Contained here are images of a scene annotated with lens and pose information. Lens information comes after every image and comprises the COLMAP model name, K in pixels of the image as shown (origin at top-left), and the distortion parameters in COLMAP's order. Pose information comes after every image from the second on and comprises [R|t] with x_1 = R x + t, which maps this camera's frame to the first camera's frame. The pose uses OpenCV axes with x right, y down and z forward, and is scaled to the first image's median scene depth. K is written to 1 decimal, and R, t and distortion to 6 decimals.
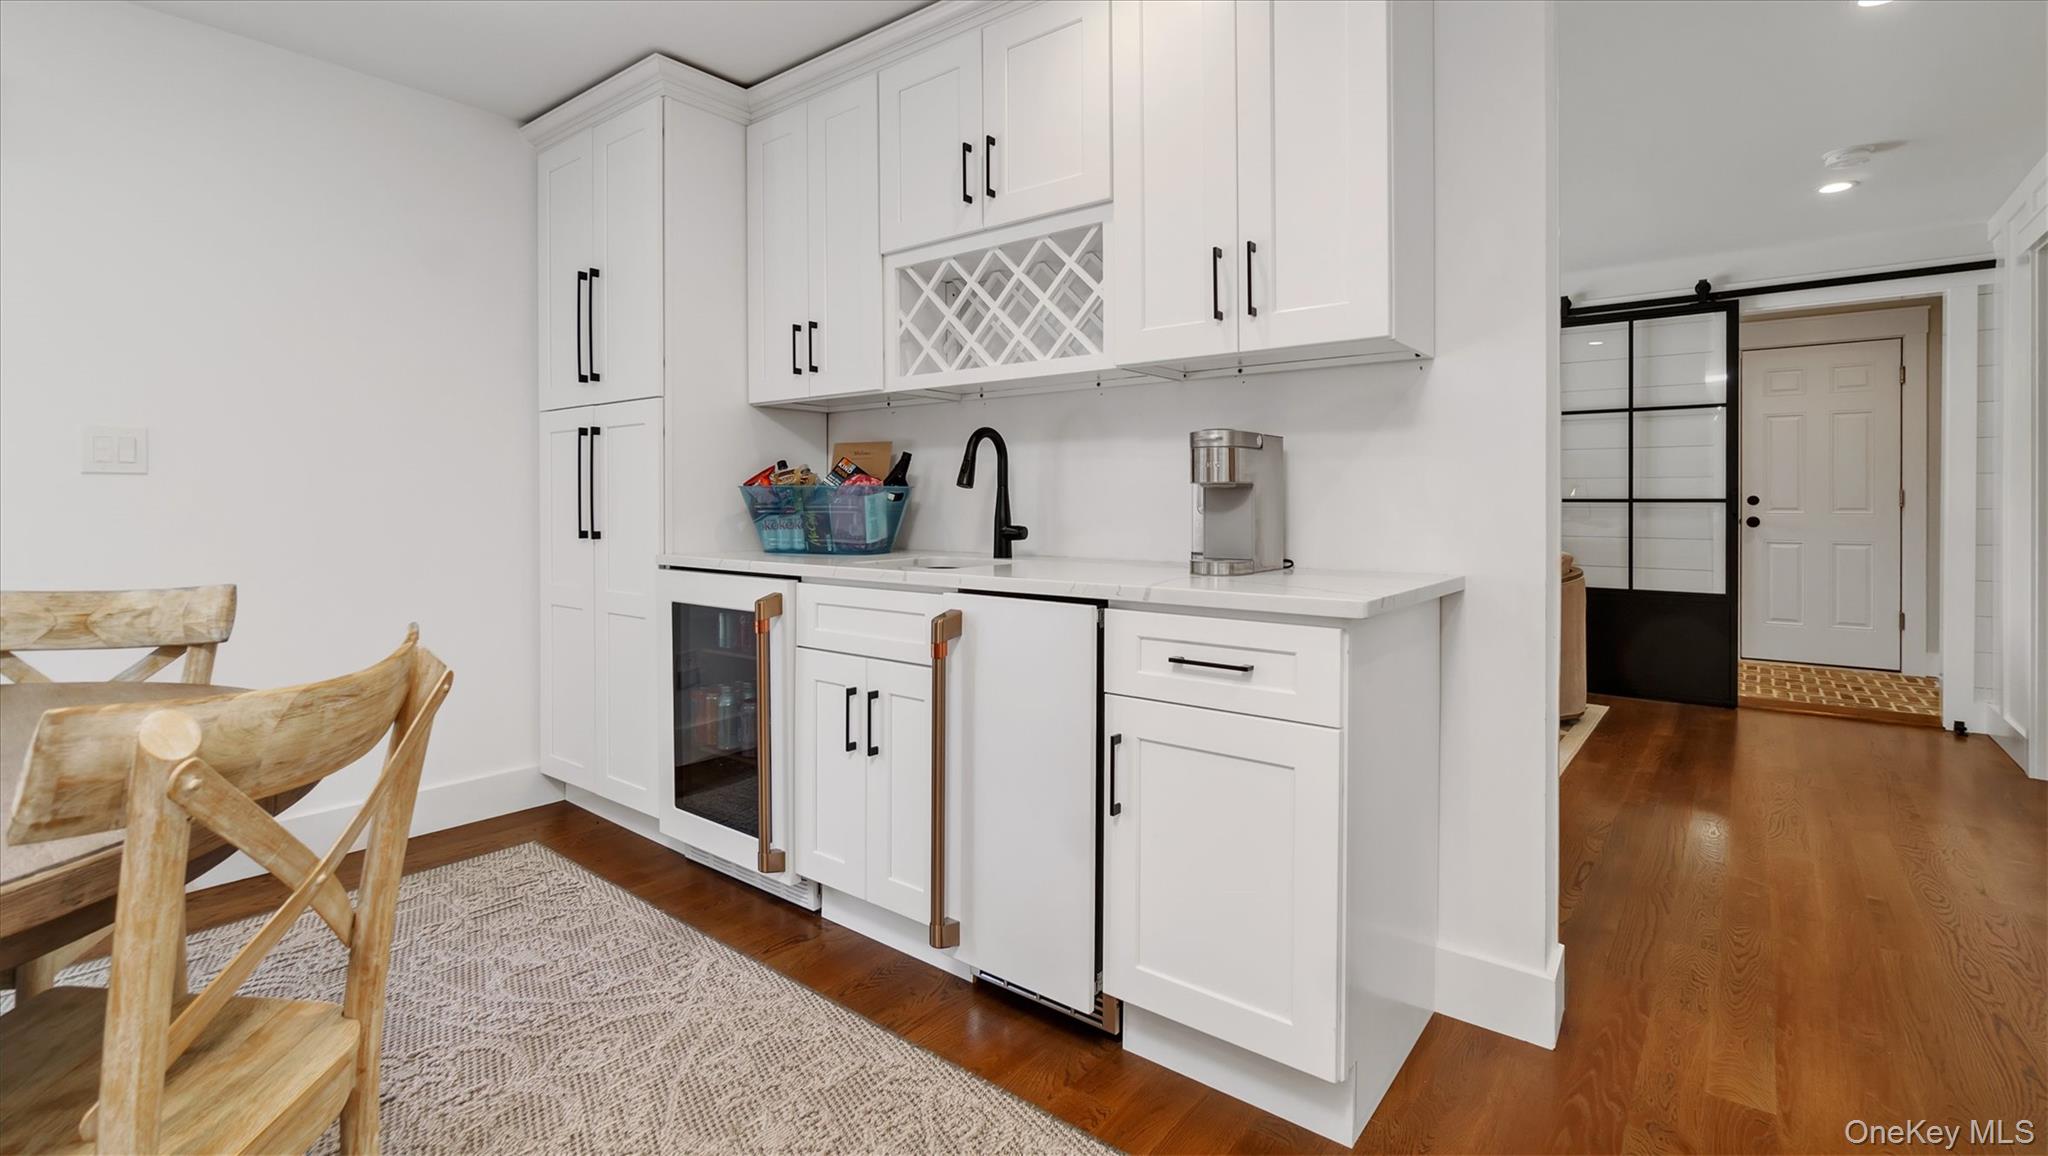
lens RADIAL K [[940.7, 0, 1022.3], [0, 940.7, 496.8], [0, 0, 1]] dist [0.001933, 0.000053]
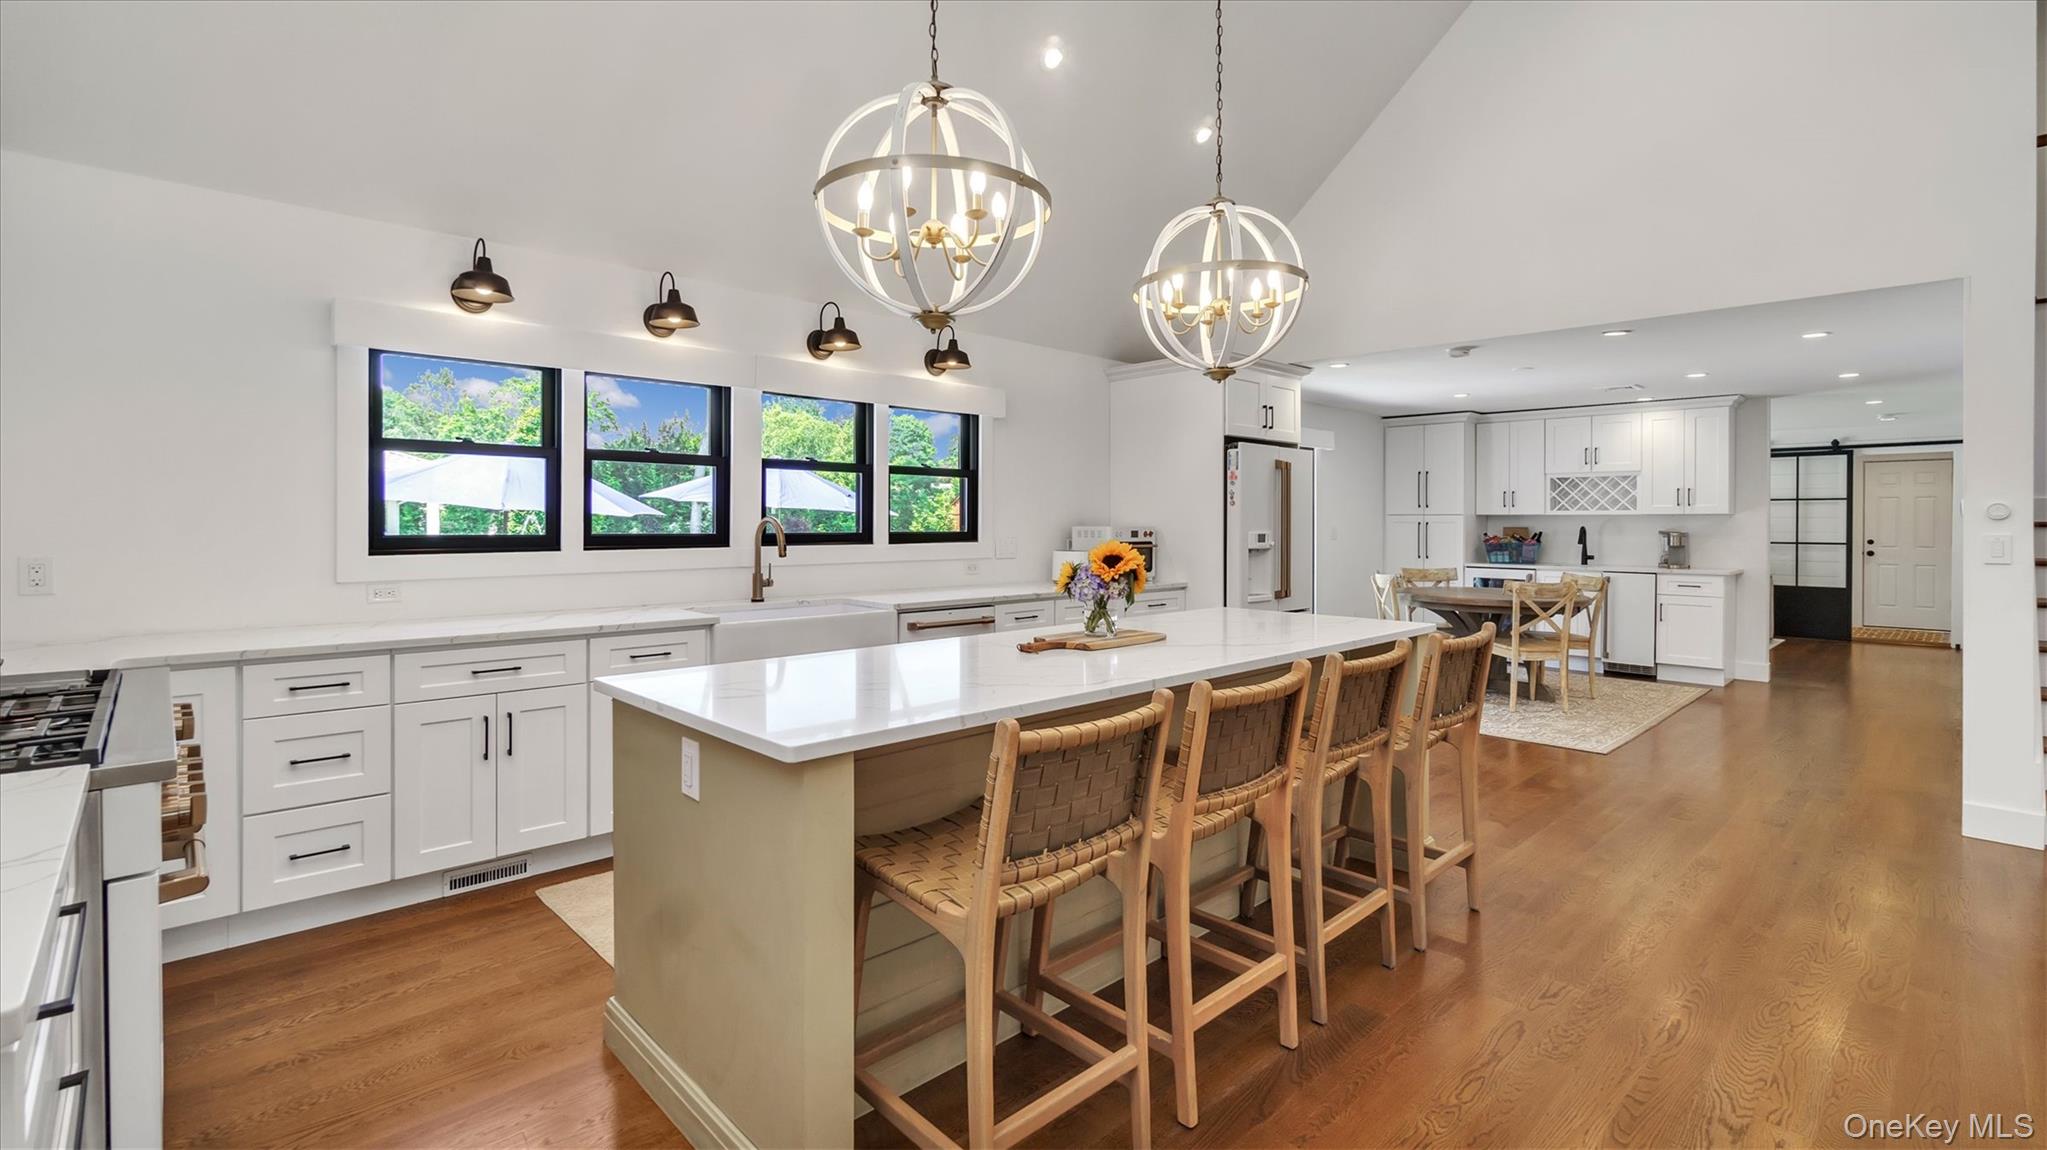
lens RADIAL K [[931.2, 0, 1011.1], [0, 931.2, 525.1], [0, 0, 1]] dist [-0.001236, -0.000412]
pose [[0.990254, 0.003834, -0.139221, -0.829794], [-0.002522, 0.999951, 0.009598, -0.053985], [0.139251, -0.009153, 0.990215, -1.345905]]
